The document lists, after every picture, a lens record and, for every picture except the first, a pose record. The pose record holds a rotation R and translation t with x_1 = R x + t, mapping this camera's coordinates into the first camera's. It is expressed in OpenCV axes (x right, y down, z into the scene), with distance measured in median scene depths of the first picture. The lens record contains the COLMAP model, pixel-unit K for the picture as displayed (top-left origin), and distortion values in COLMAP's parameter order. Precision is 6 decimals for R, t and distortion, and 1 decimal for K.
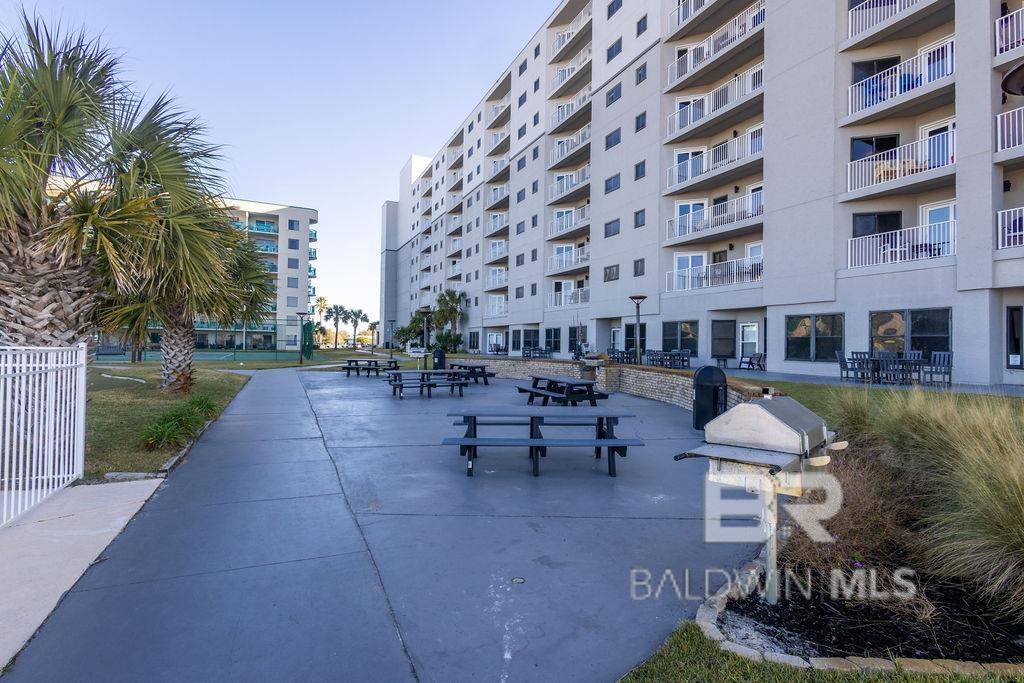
lens RADIAL K [[464.3, 0, 512.0], [0, 464.3, 341.5], [0, 0, 1]] dist [-0.000323, -0.000154]
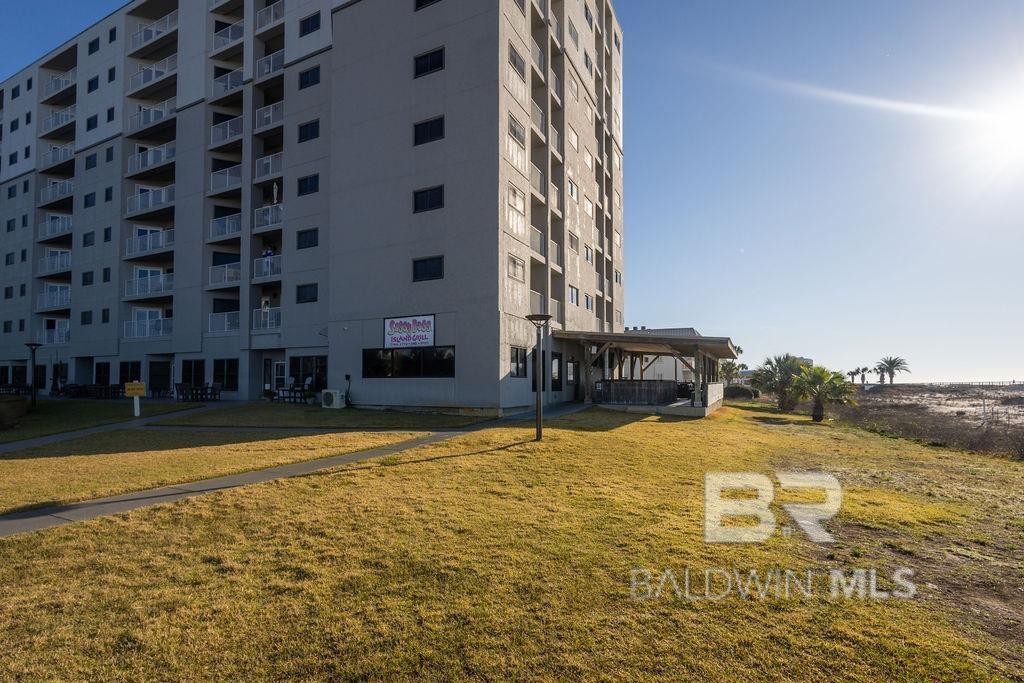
lens RADIAL K [[487.2, 0, 511.8], [0, 487.2, 380.3], [0, 0, 1]] dist [0.000993, -0.008101]
pose [[0.784790, -0.011726, 0.619651, 0.072642], [0.005388, 0.999912, 0.012097, -0.000501], [-0.619739, -0.006155, 0.784784, -0.147079]]
